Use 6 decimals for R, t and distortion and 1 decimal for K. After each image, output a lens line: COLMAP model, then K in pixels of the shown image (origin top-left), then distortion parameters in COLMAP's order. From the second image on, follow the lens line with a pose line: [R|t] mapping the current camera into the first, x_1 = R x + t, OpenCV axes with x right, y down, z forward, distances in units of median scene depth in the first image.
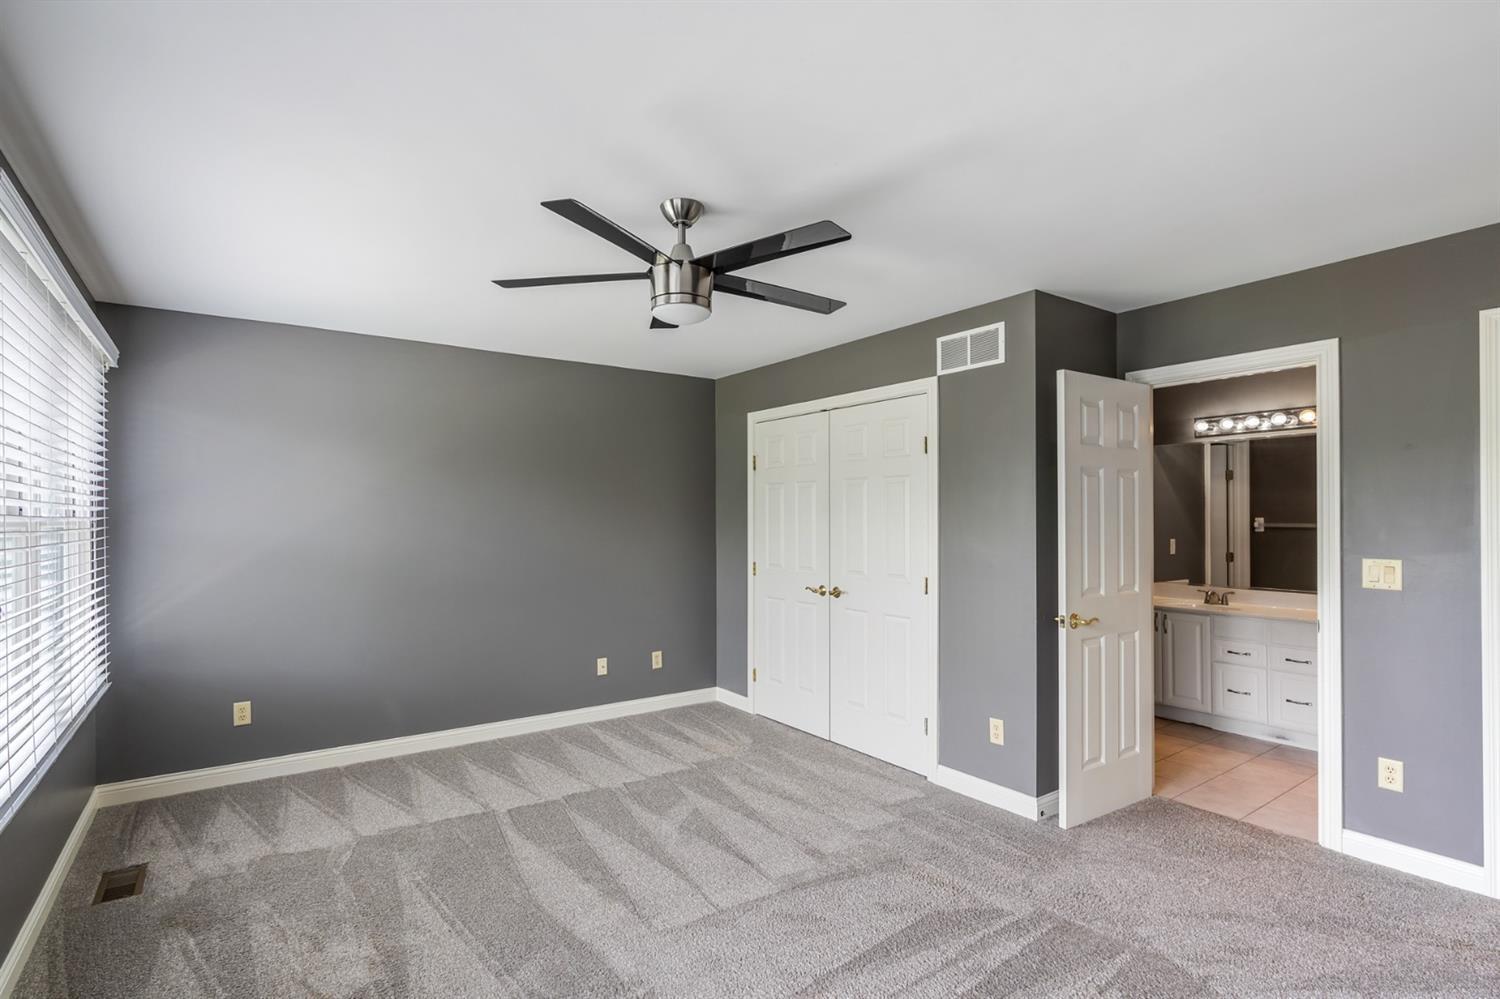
lens RADIAL K [[714.9, 0, 746.6], [0, 714.9, 521.4], [0, 0, 1]] dist [-0.001557, -0.000175]
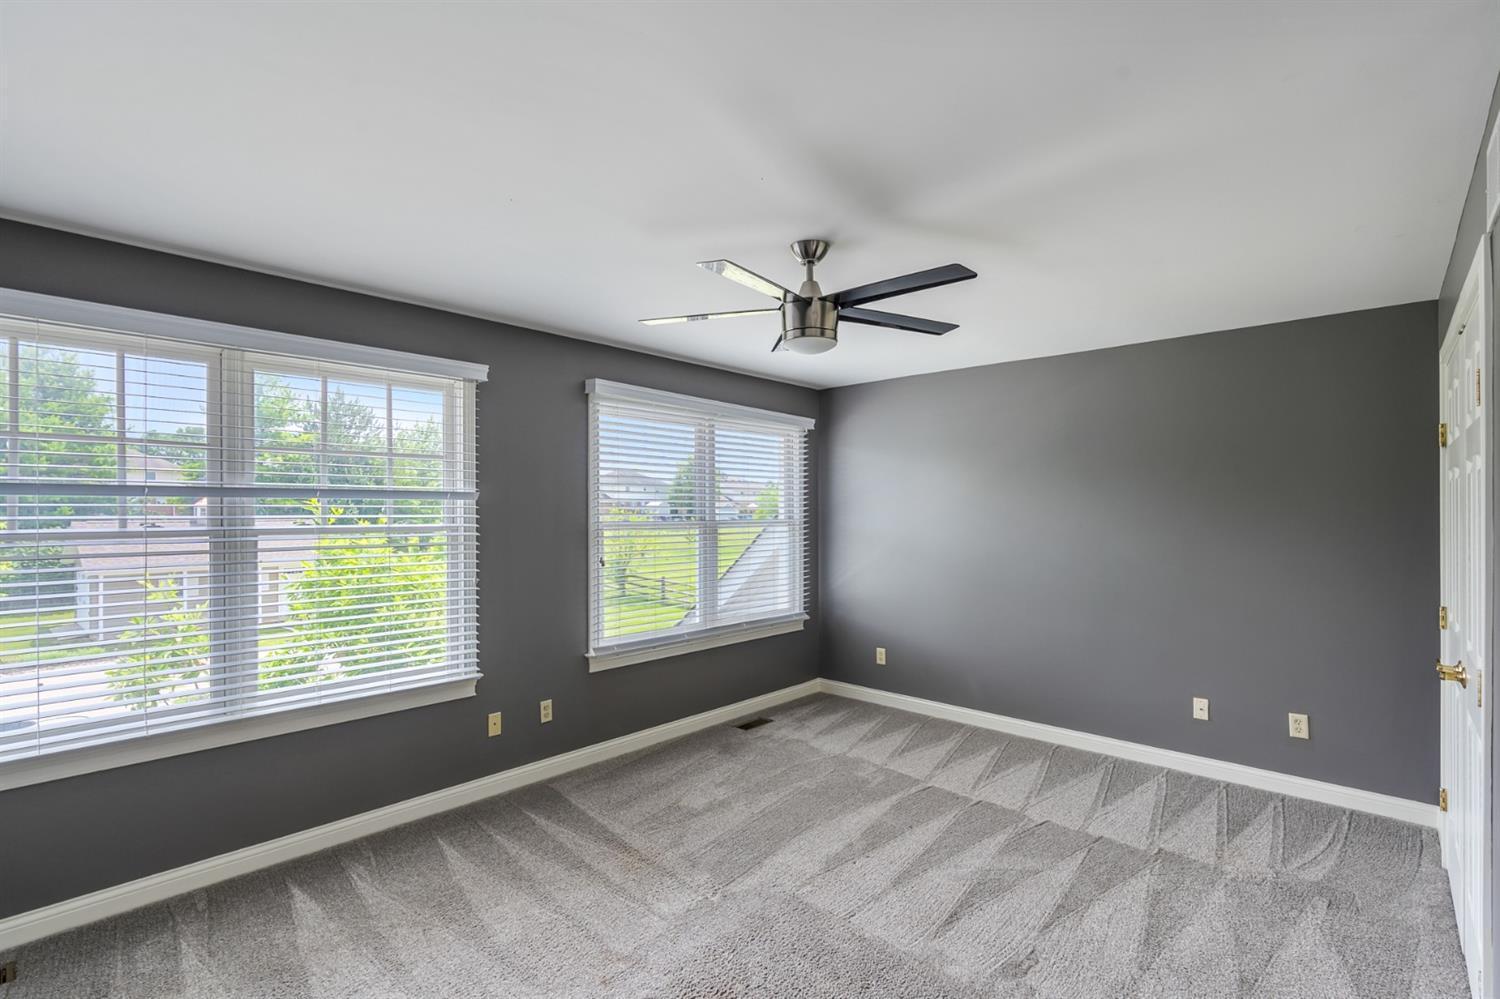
lens RADIAL K [[711.6, 0, 750.0], [0, 711.6, 499.5], [0, 0, 1]] dist [0.002326, 0.000117]
pose [[0.219301, -0.003569, -0.975651, 0.704293], [-0.006566, 0.999965, -0.005134, -0.039700], [0.975635, 0.007532, 0.219270, 0.478470]]
